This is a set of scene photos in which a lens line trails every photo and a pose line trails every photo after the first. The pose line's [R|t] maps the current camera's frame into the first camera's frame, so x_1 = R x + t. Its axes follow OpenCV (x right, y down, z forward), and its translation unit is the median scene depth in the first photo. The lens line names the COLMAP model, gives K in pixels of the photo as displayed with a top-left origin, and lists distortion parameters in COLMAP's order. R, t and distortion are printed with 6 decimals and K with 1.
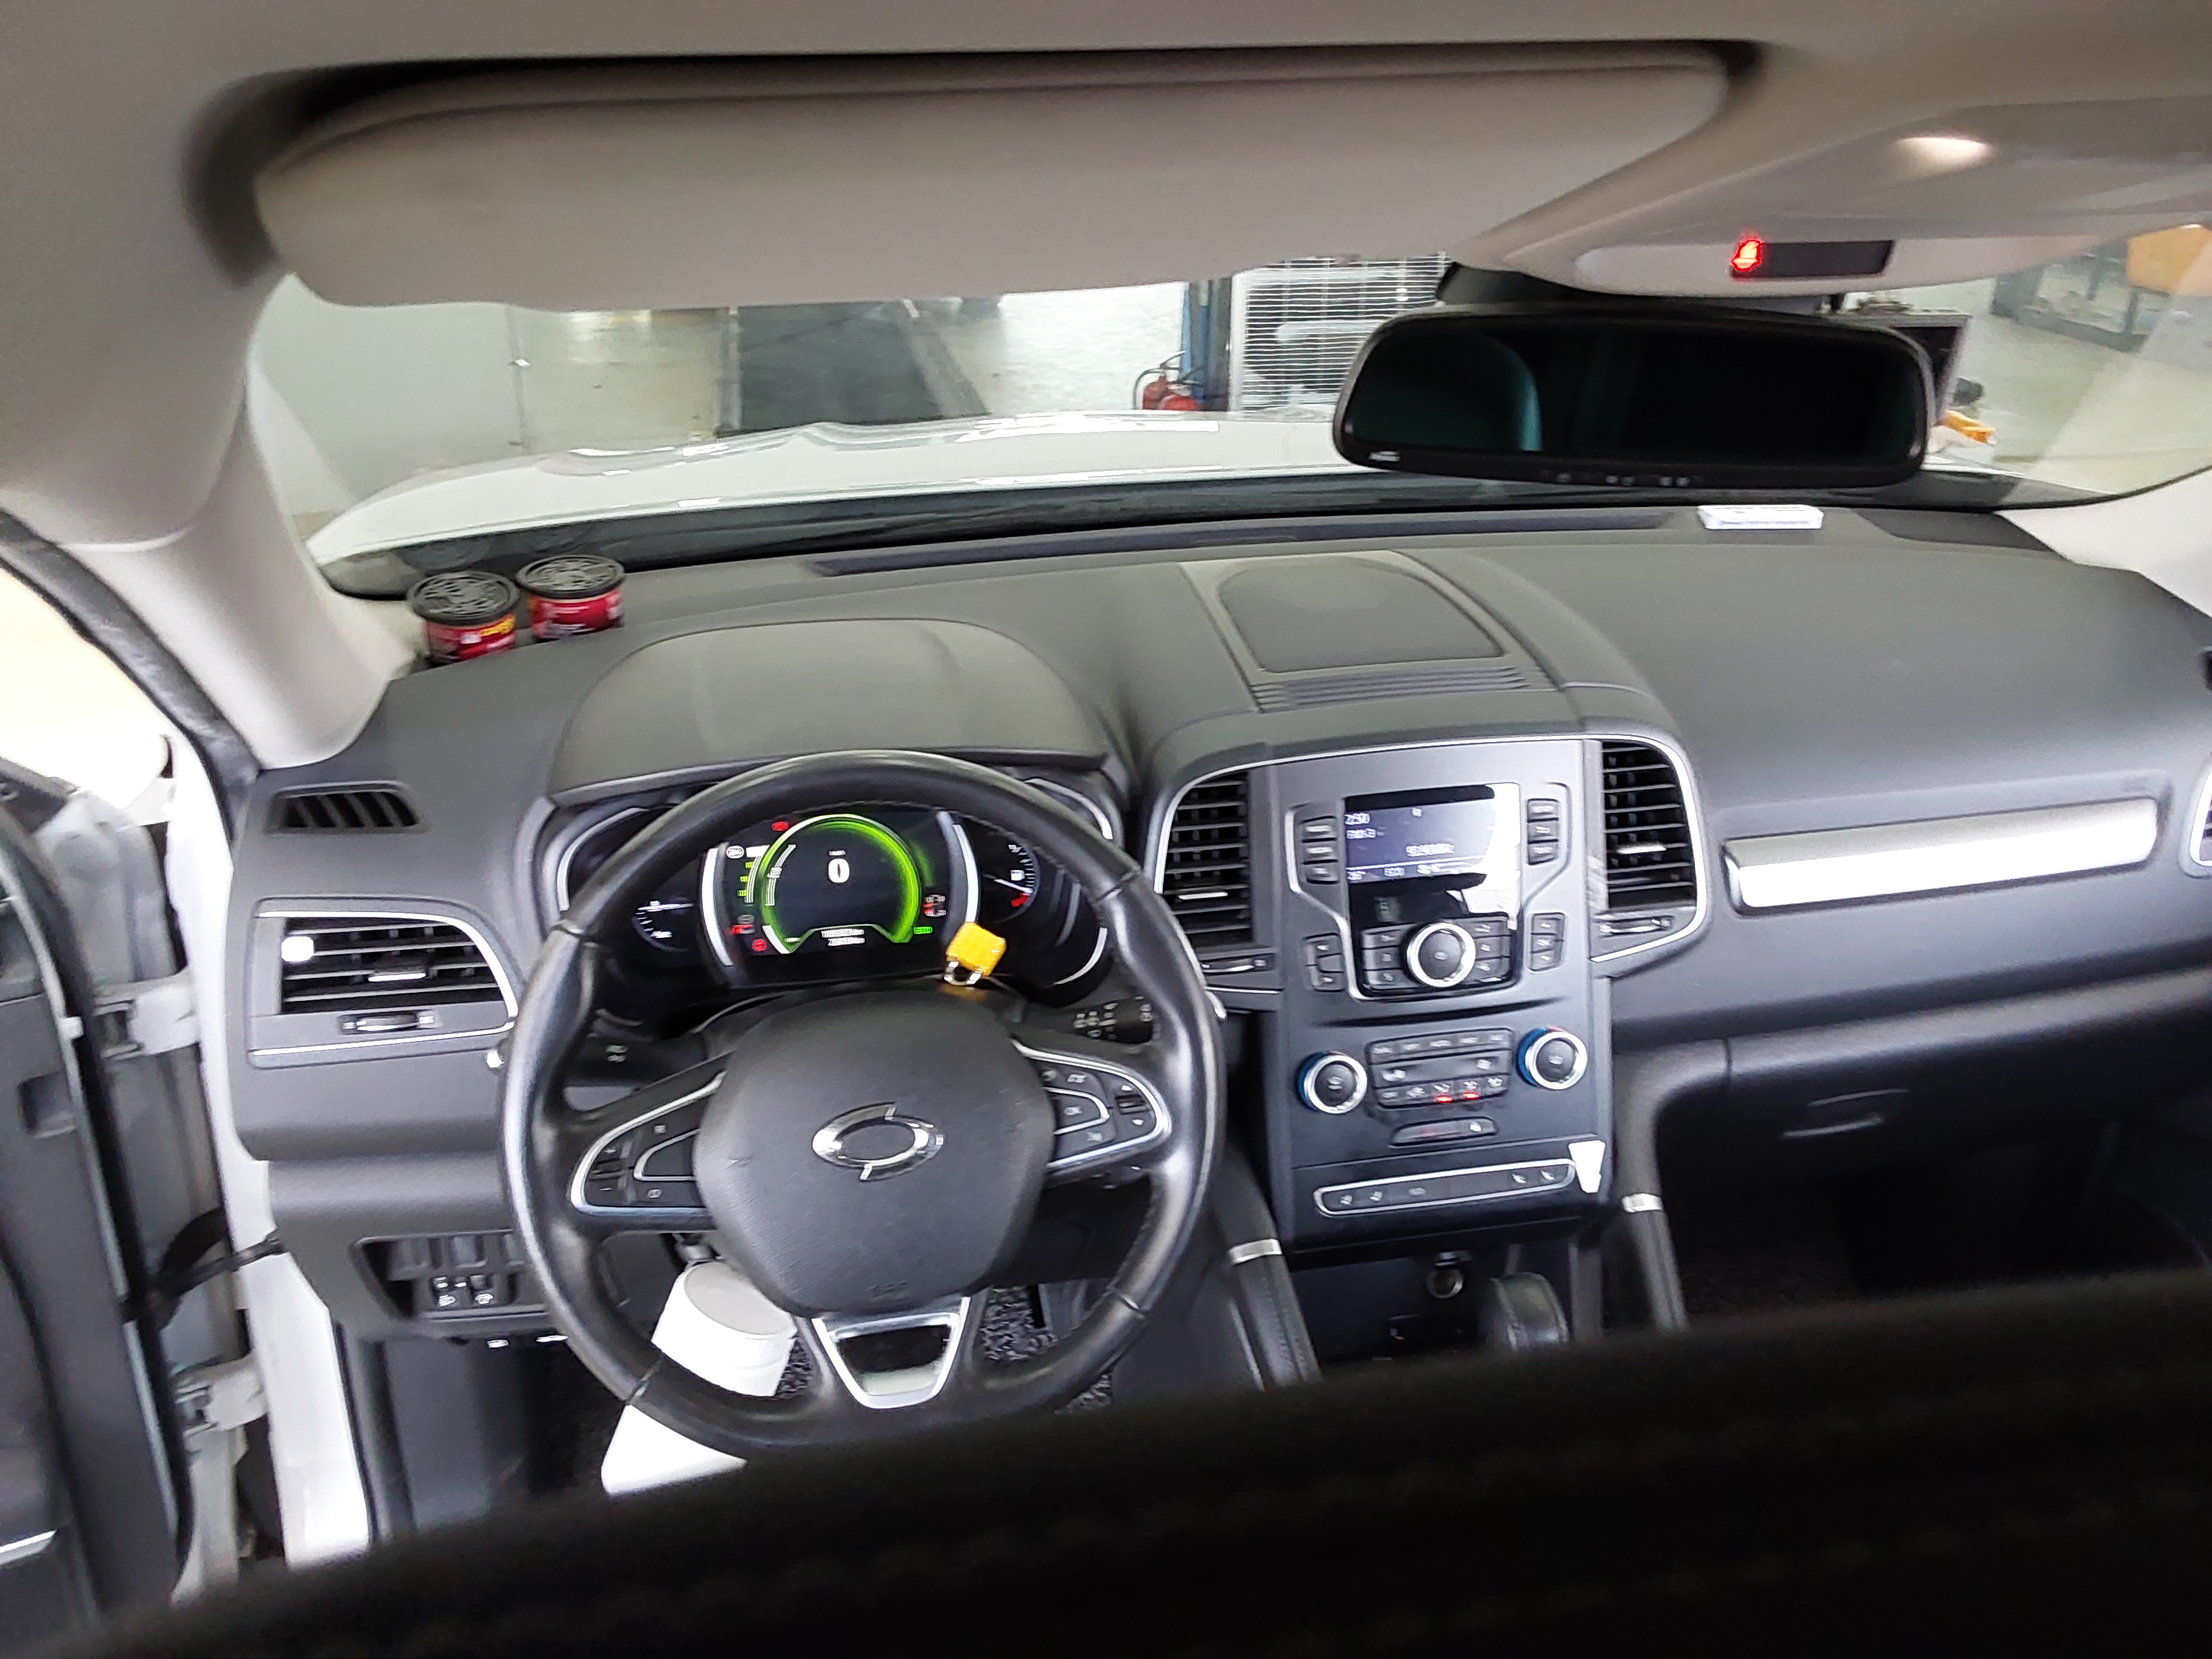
lens RADIAL K [[1946.2, 0, 1106.0], [0, 1946.2, 829.5], [0, 0, 1]] dist [0.137509, -0.312507]
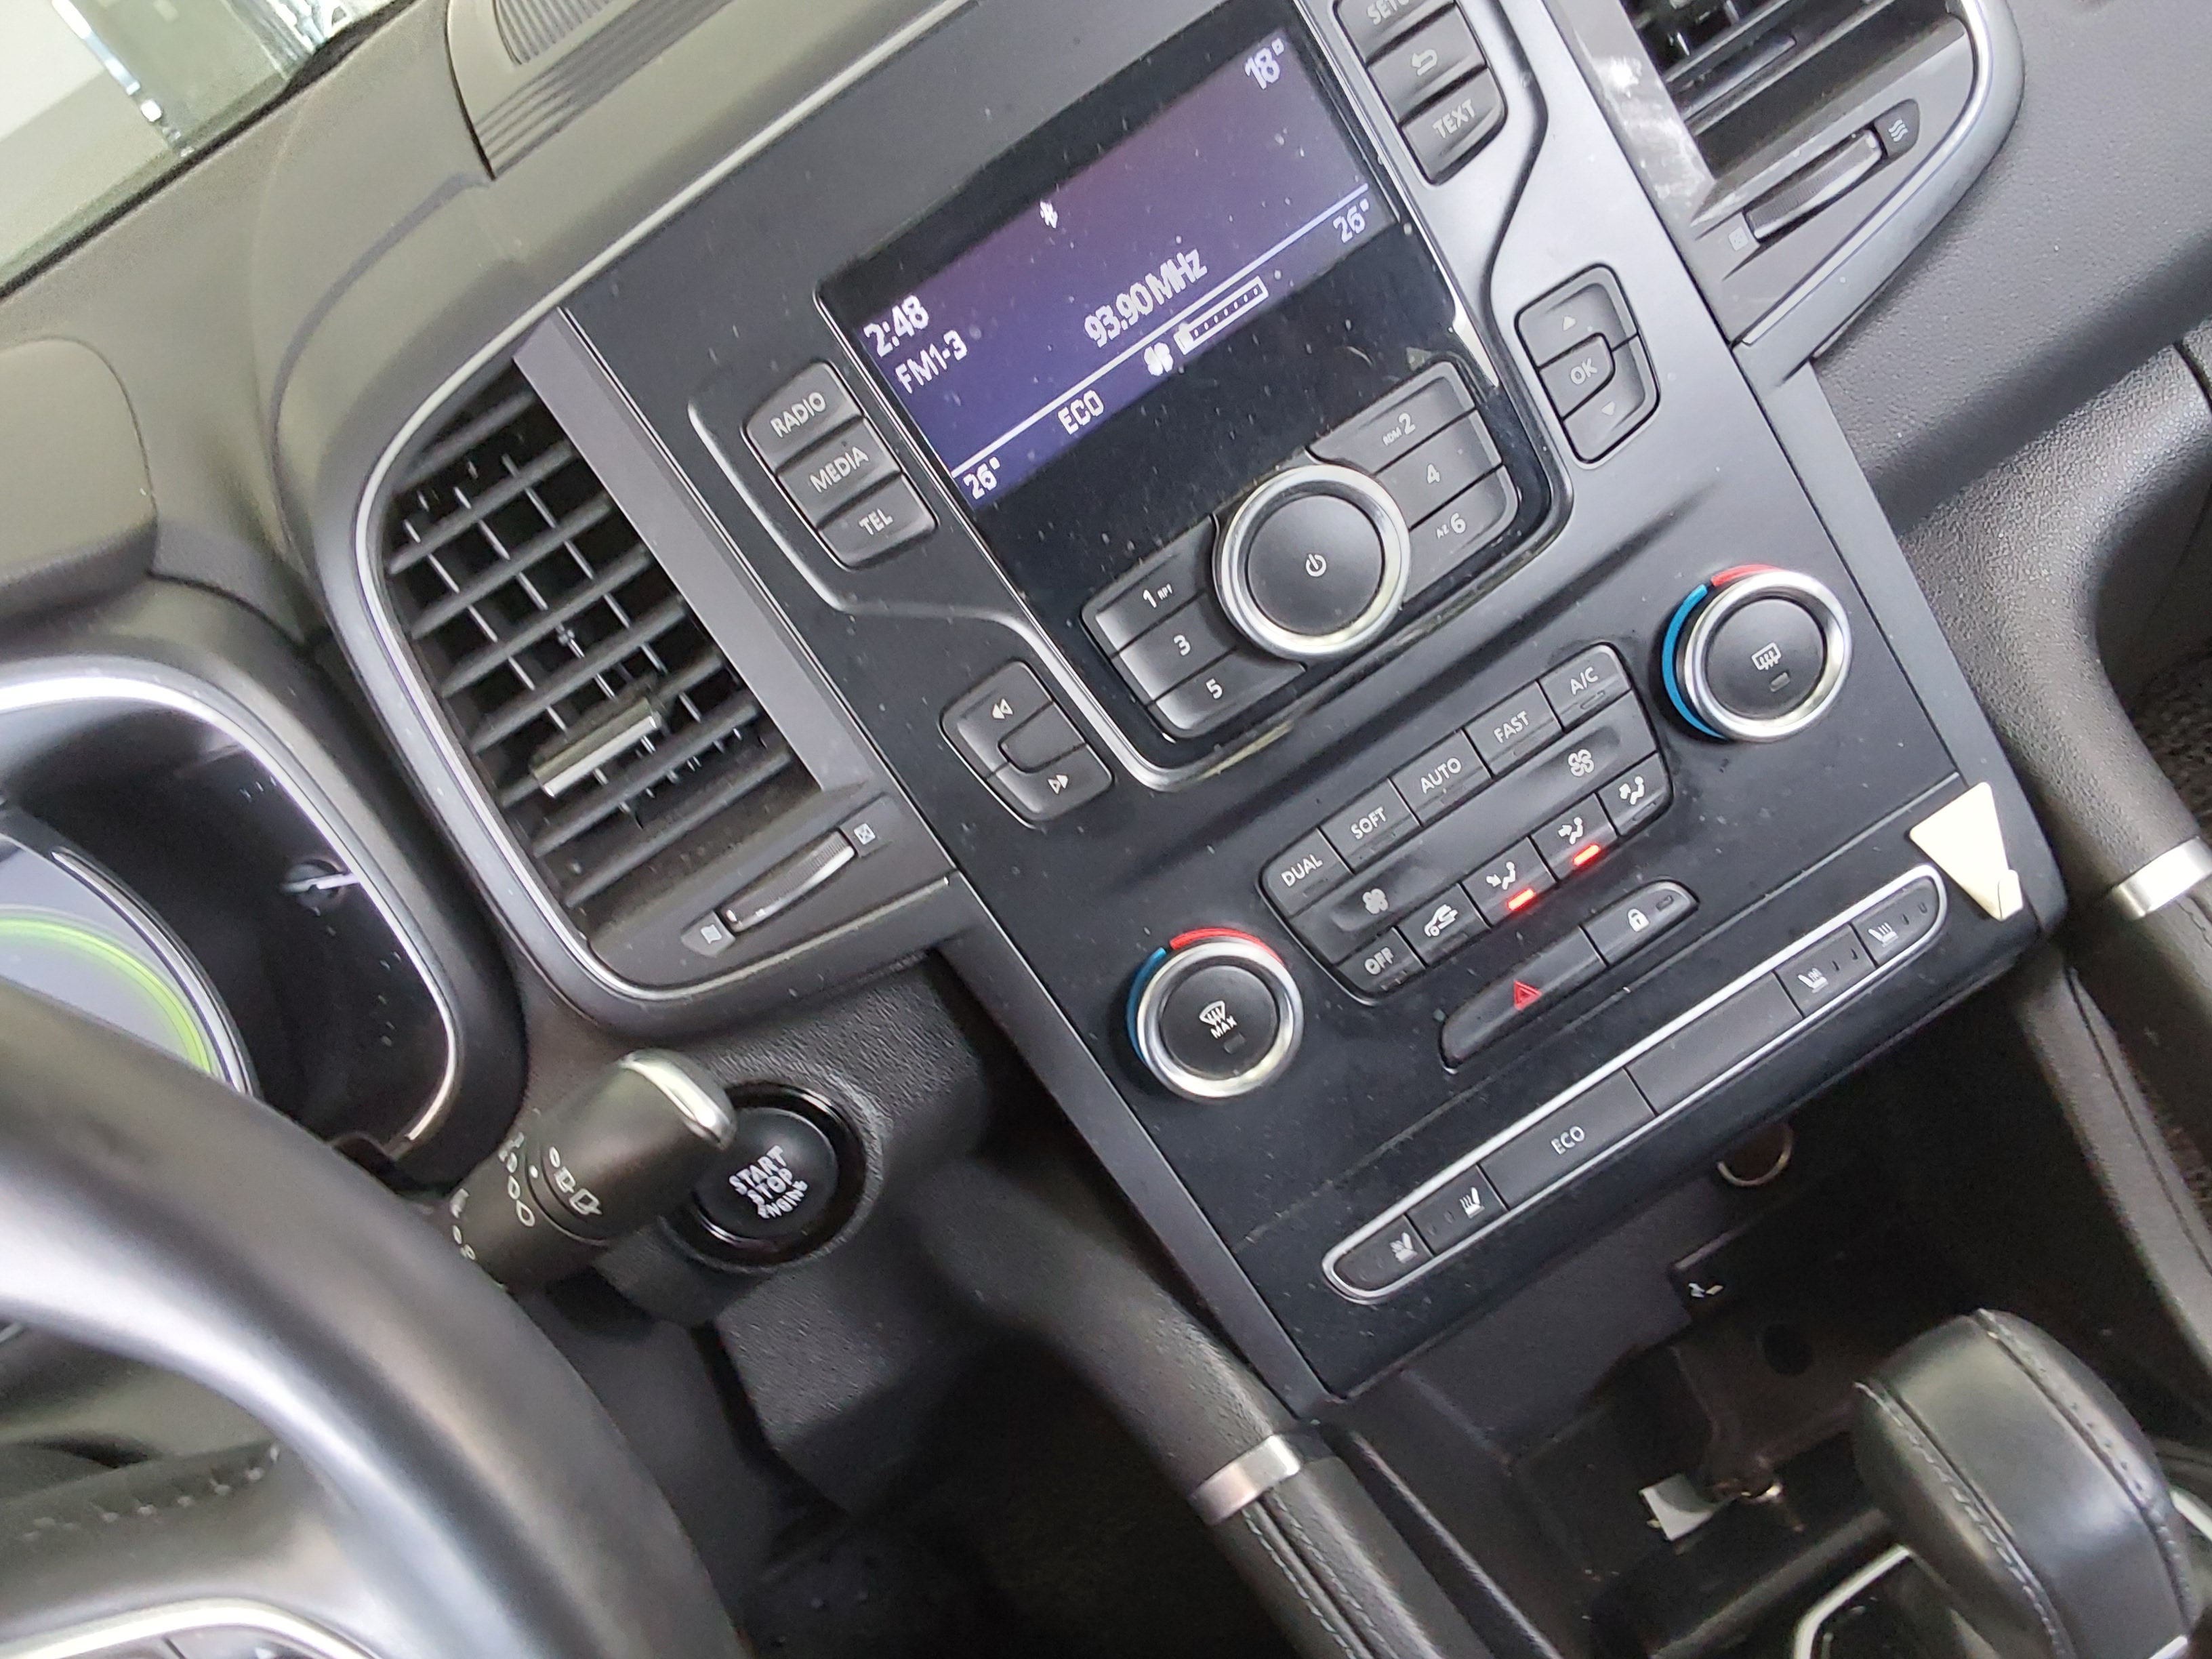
lens RADIAL K [[1946.2, 0, 1106.0], [0, 1946.2, 829.5], [0, 0, 1]] dist [0.137509, -0.312507]
pose [[0.869713, -0.451076, -0.200322, 0.185326], [0.483419, 0.860371, 0.161455, 0.031124], [0.099523, -0.237259, 0.966335, 0.649318]]
